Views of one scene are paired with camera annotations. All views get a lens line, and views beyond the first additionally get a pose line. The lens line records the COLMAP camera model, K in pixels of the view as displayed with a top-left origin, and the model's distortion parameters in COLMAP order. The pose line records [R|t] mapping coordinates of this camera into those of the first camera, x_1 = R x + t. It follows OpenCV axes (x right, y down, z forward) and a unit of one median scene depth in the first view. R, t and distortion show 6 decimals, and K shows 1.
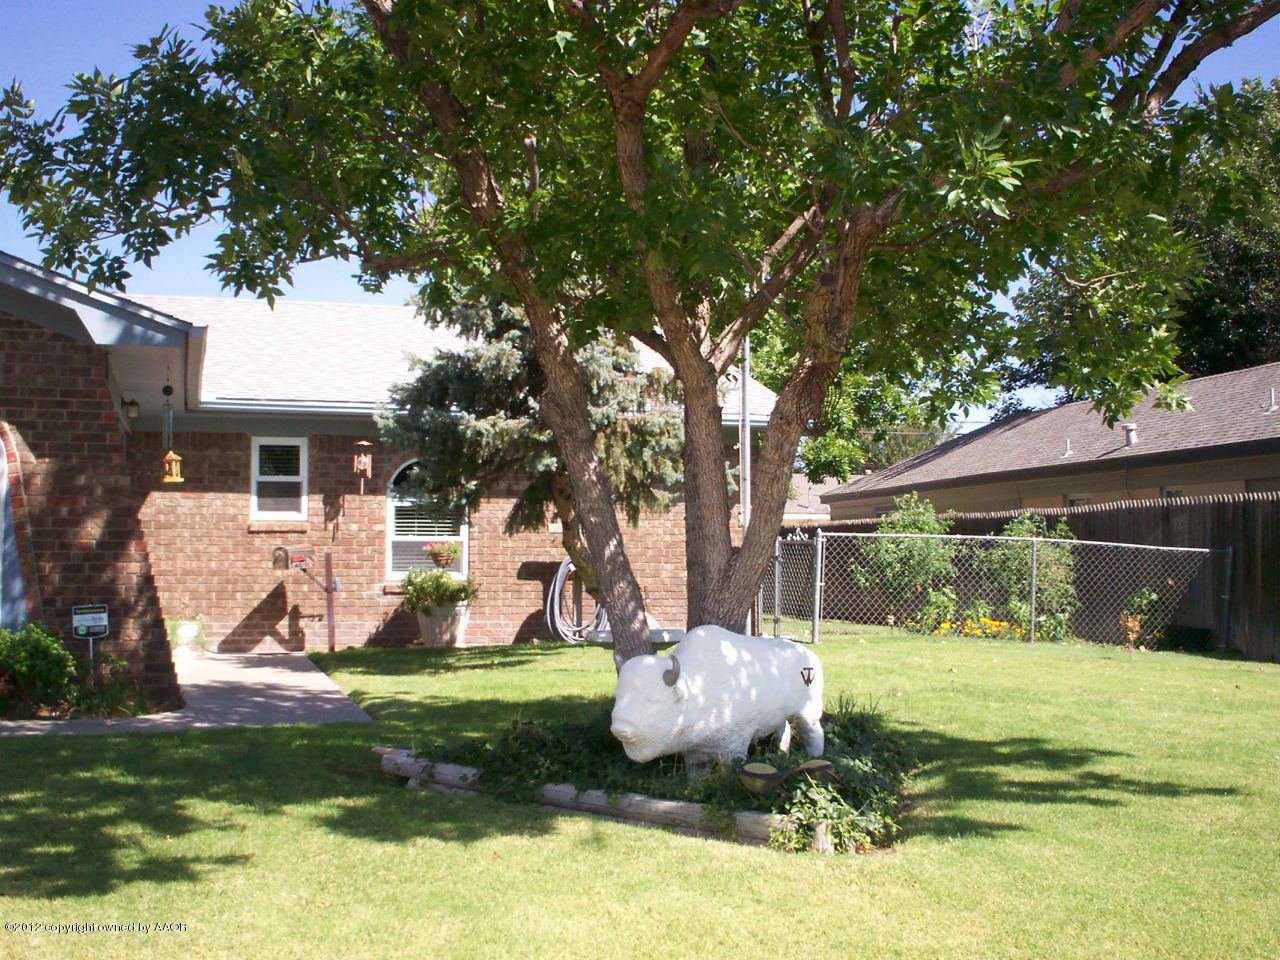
lens RADIAL K [[1619.0, 0, 613.8], [0, 1619.0, 508.3], [0, 0, 1]] dist [0.086364, 0.000000]
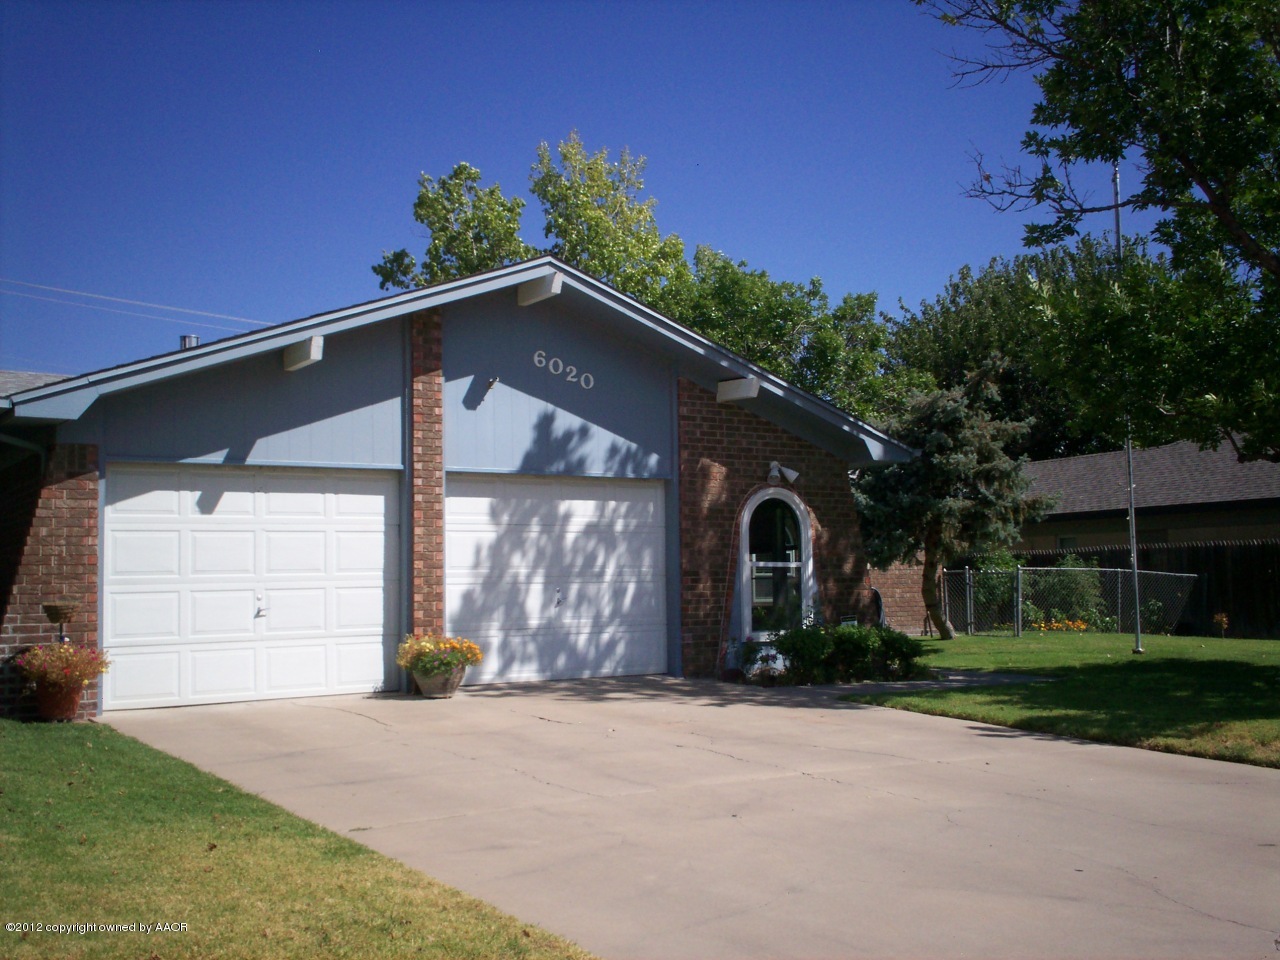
lens RADIAL K [[1353.5, 0, 637.2], [0, 1353.5, 485.9], [0, 0, 1]] dist [0.038084, 0.000000]
pose [[0.955955, 0.006589, 0.293439, -0.927755], [0.005749, 0.999136, -0.041162, -0.017240], [-0.293457, 0.041036, 0.955091, -0.251595]]
